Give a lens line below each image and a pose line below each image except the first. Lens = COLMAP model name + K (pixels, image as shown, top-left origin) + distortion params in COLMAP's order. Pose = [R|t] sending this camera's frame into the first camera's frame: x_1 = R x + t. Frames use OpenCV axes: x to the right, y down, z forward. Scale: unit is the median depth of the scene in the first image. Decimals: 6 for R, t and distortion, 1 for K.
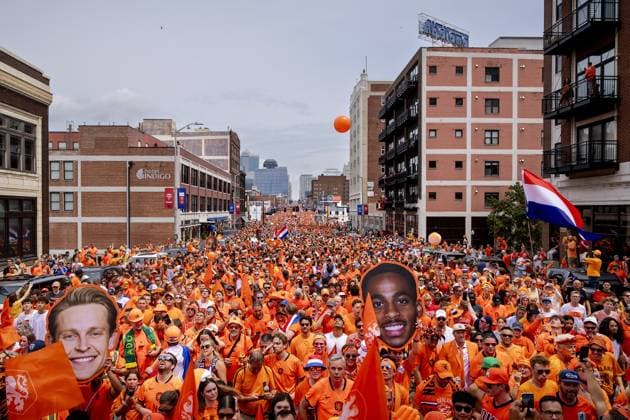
lens RADIAL K [[475.9, 0, 315.0], [0, 475.9, 210.0], [0, 0, 1]] dist [0.000144, -0.000012]
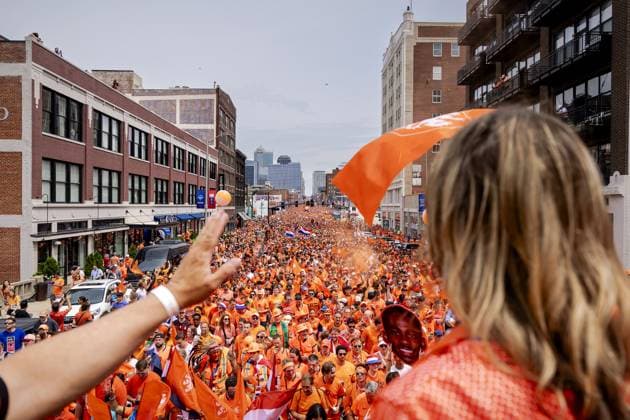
lens RADIAL K [[345.4, 0, 315.0], [0, 345.4, 210.0], [0, 0, 1]] dist [0.001452, 0.000106]
pose [[0.999824, 0.005802, -0.017841, -0.024549], [-0.005636, 0.999940, 0.009378, 0.004529], [0.017895, -0.009276, 0.999797, 0.461284]]
